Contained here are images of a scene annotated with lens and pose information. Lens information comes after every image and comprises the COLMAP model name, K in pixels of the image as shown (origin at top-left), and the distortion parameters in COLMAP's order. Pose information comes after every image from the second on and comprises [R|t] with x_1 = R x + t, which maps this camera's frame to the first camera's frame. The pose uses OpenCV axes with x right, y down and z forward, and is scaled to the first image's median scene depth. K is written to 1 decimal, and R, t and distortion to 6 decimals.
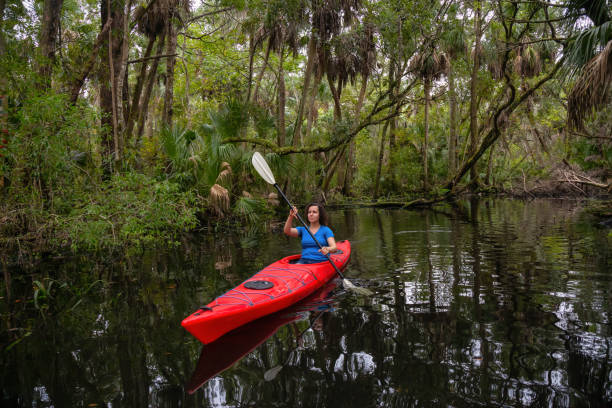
lens RADIAL K [[434.0, 0, 306.0], [0, 434.0, 204.0], [0, 0, 1]] dist [-0.118118, 0.076346]
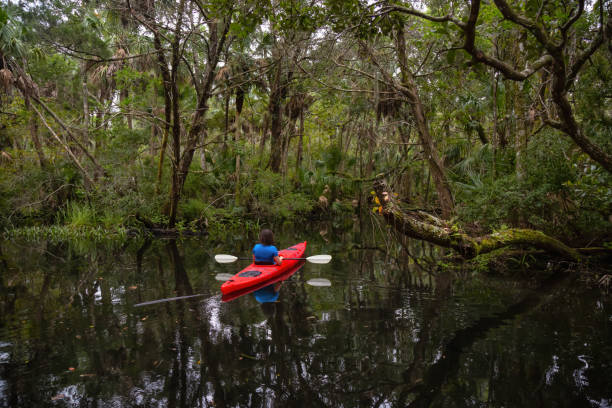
lens RADIAL K [[434.0, 0, 306.0], [0, 434.0, 204.0], [0, 0, 1]] dist [-0.118118, 0.076346]
pose [[0.964254, 0.036299, -0.262480, 0.273579], [-0.039289, 0.999209, -0.006149, 0.011538], [0.262050, 0.016242, 0.964918, -1.062972]]
